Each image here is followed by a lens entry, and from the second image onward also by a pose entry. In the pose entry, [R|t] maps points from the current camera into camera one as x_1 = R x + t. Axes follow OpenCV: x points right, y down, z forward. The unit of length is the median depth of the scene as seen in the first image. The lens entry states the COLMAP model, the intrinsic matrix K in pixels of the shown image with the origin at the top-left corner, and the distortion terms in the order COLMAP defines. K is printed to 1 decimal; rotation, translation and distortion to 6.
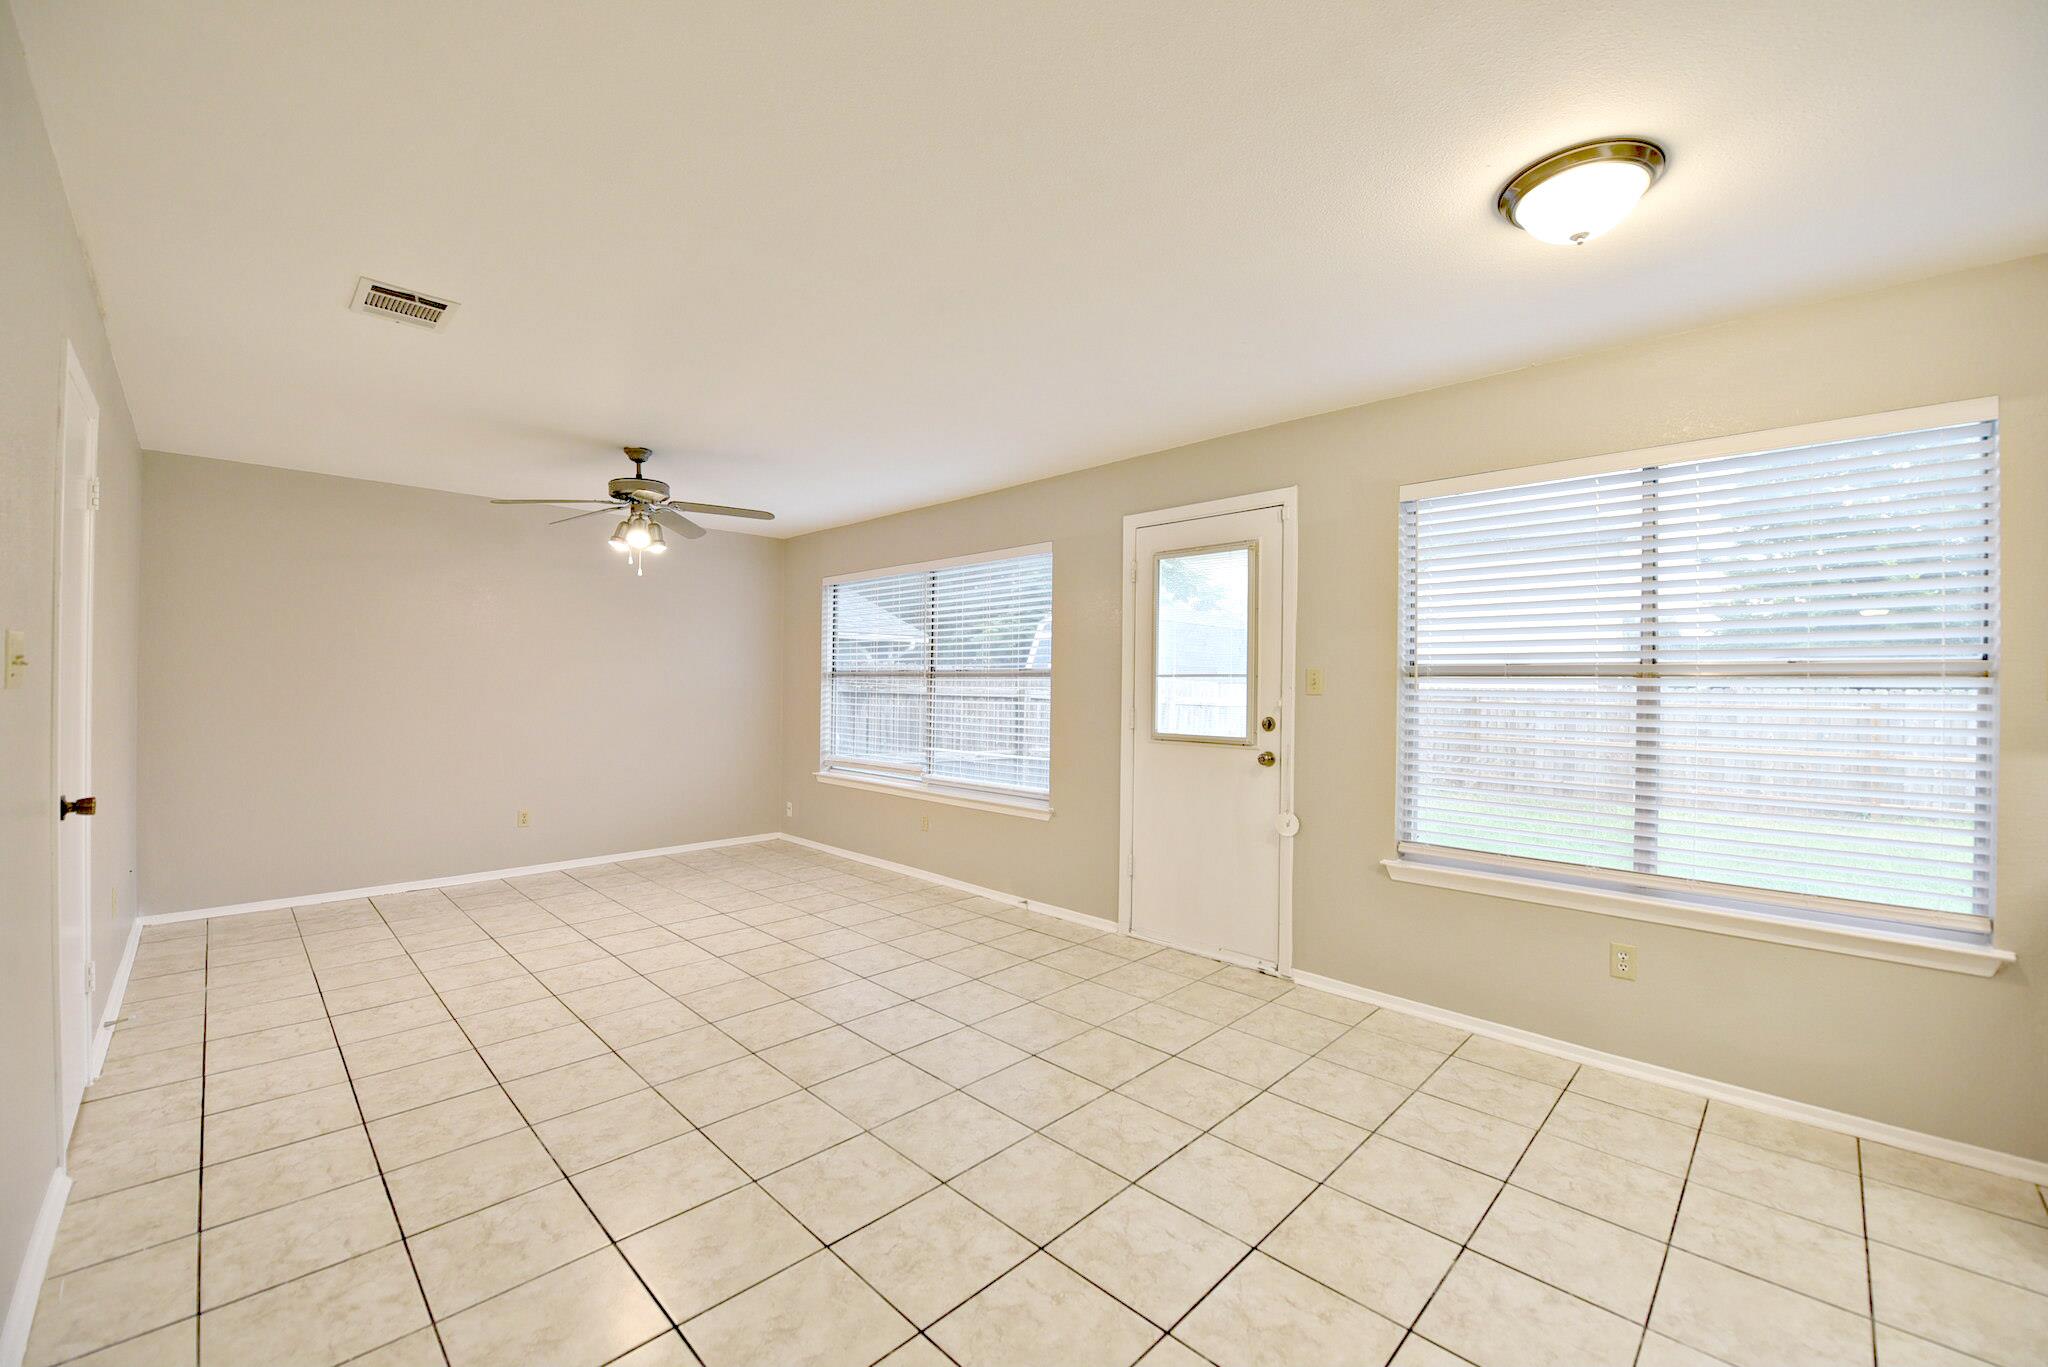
lens RADIAL K [[813.2, 0, 1028.2], [0, 813.2, 680.9], [0, 0, 1]] dist [-0.011962, -0.000474]
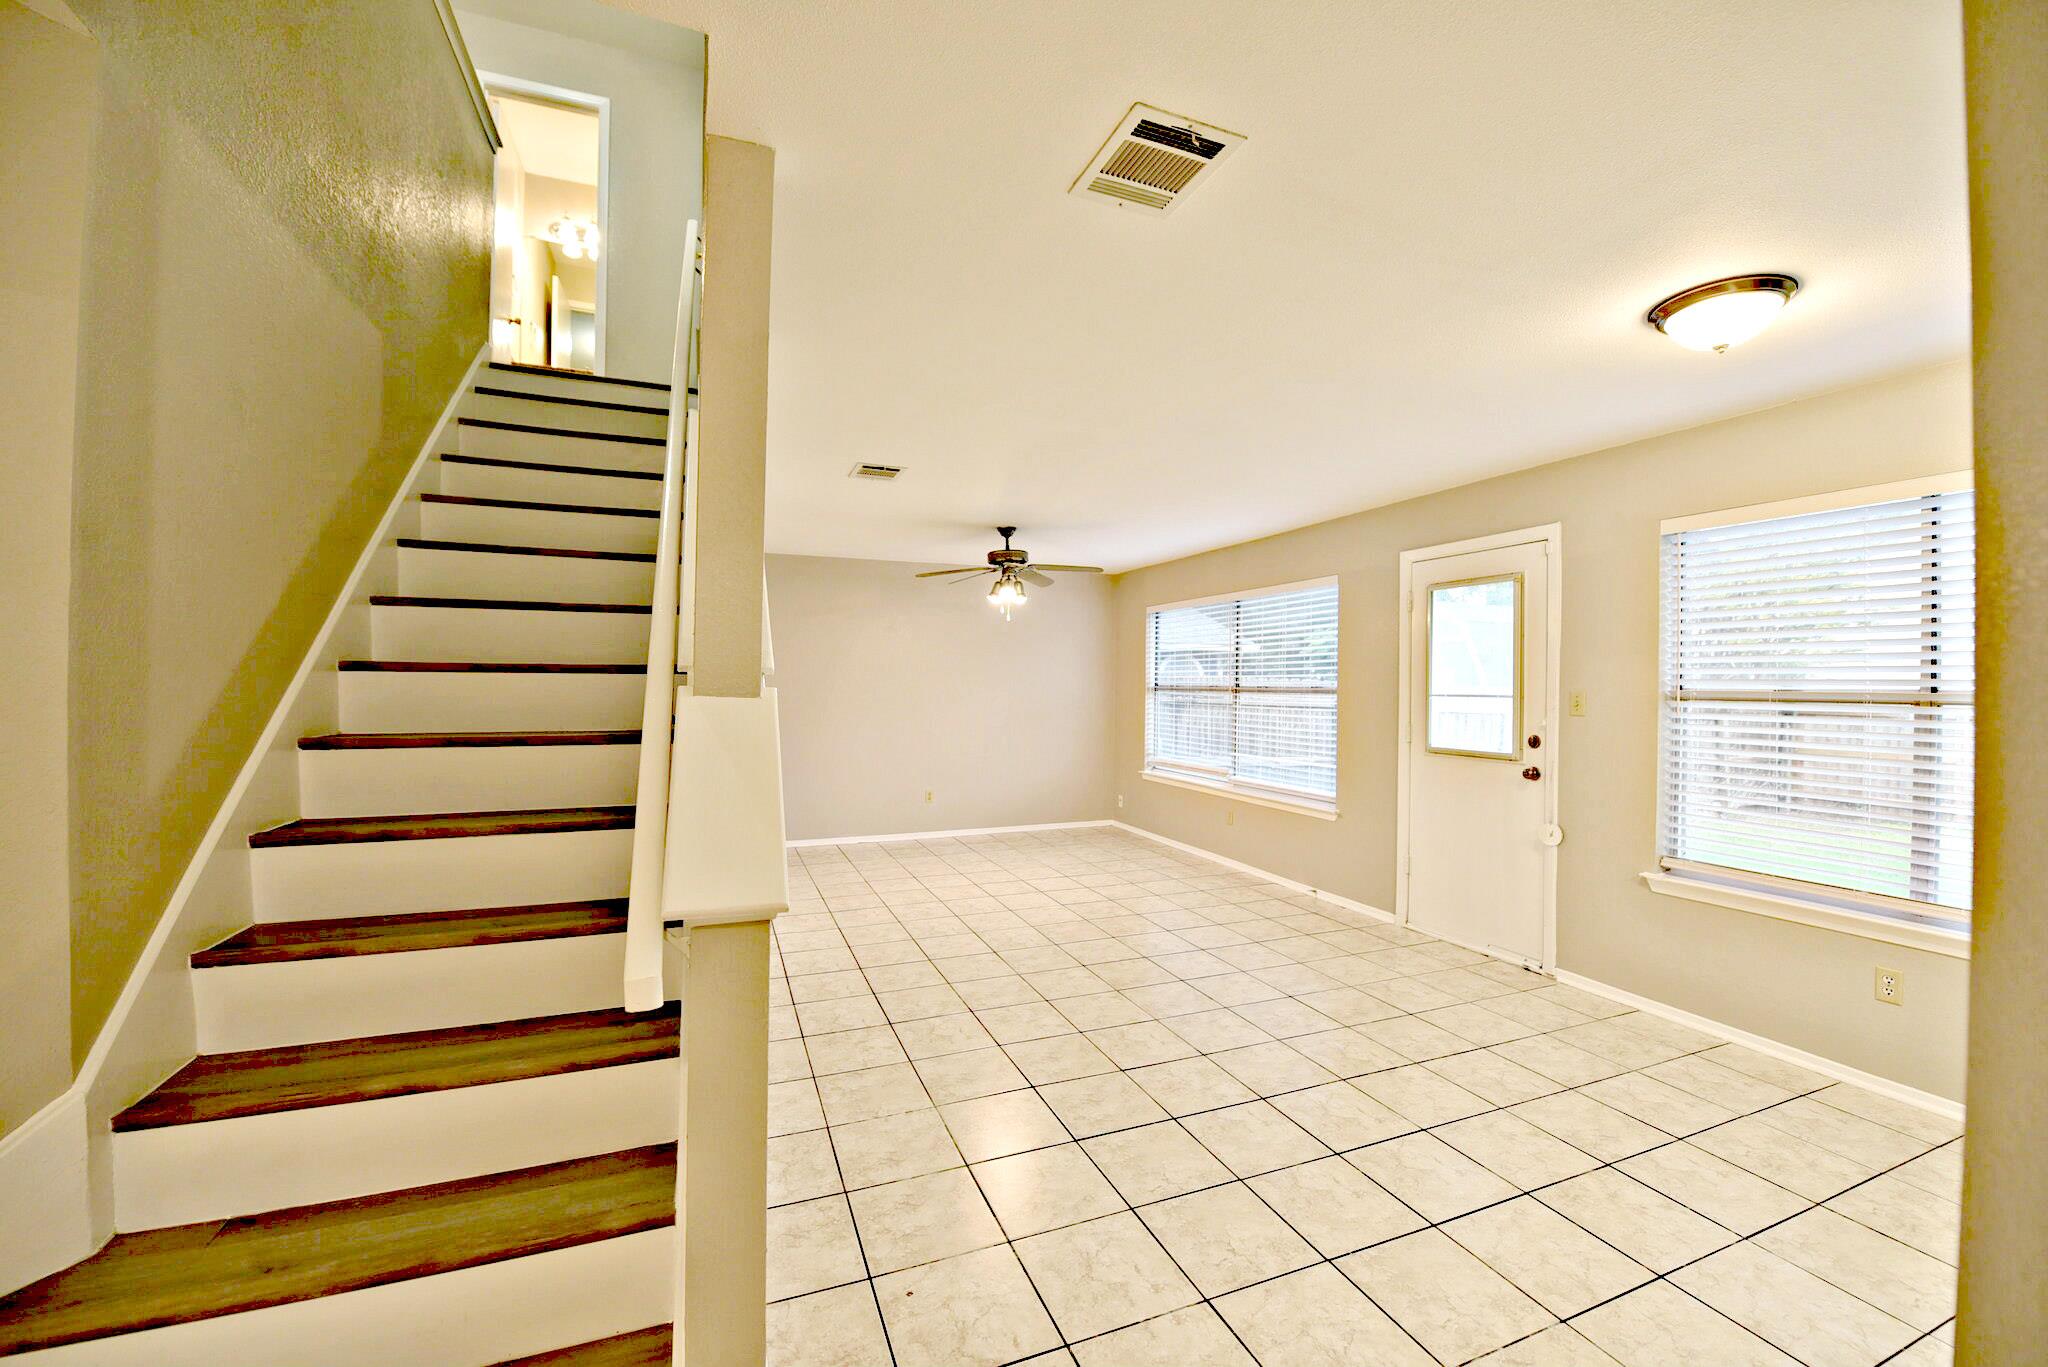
lens RADIAL K [[813.2, 0, 1028.2], [0, 813.2, 680.9], [0, 0, 1]] dist [-0.011962, -0.000474]
pose [[0.915305, -0.003839, -0.402743, 0.112962], [0.002494, 0.999989, -0.003865, -0.025519], [0.402753, 0.002534, 0.915305, -0.264177]]
